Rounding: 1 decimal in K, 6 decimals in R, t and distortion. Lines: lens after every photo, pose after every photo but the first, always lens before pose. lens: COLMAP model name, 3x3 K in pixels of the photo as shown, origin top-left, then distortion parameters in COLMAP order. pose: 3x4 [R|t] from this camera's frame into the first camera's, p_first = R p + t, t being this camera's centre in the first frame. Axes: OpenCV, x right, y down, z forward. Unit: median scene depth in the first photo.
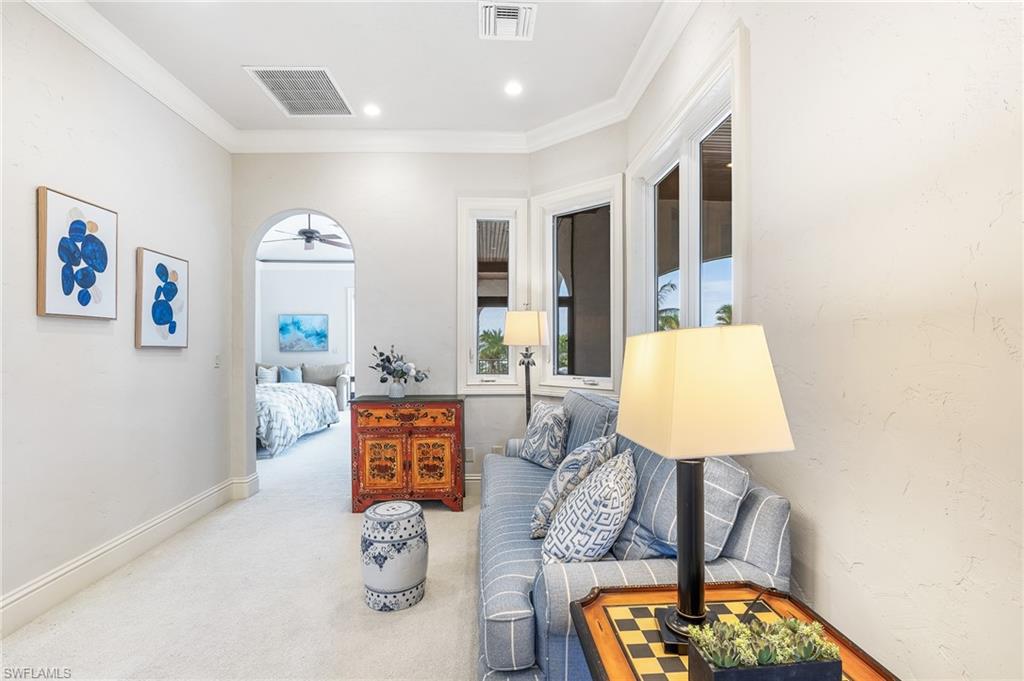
lens RADIAL K [[482.3, 0, 508.1], [0, 482.3, 344.0], [0, 0, 1]] dist [-0.008296, -0.001464]
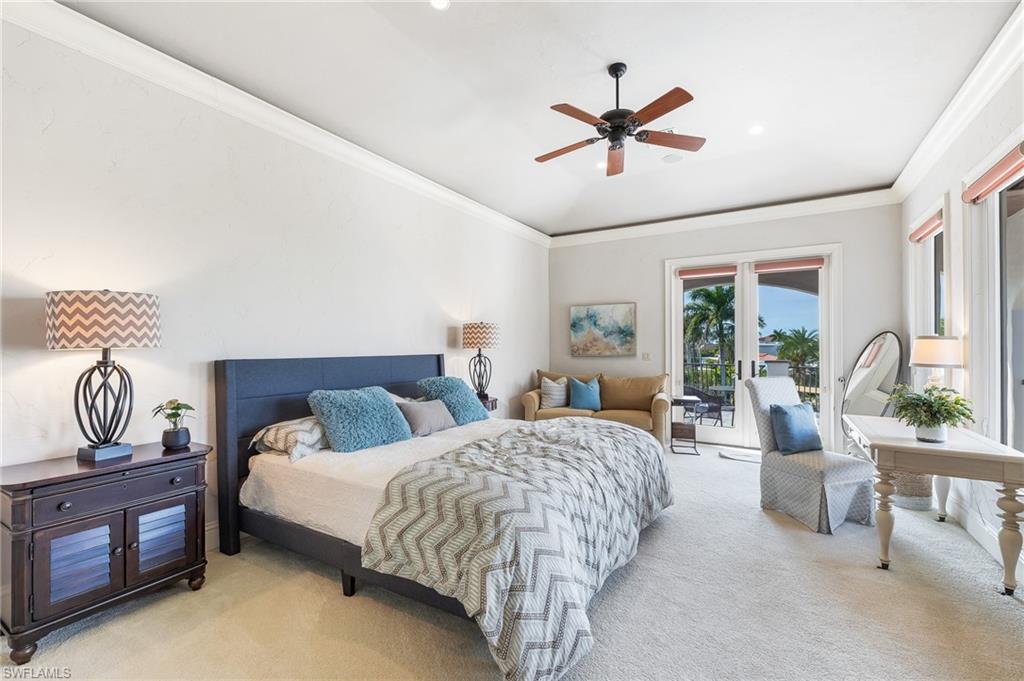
lens RADIAL K [[431.7, 0, 510.8], [0, 431.7, 343.4], [0, 0, 1]] dist [0.000486, 0.000111]
pose [[0.825033, 0.001779, -0.565081, -0.187505], [-0.002893, 0.999995, -0.001077, -0.002244], [0.565077, 0.002523, 0.825034, 0.426511]]
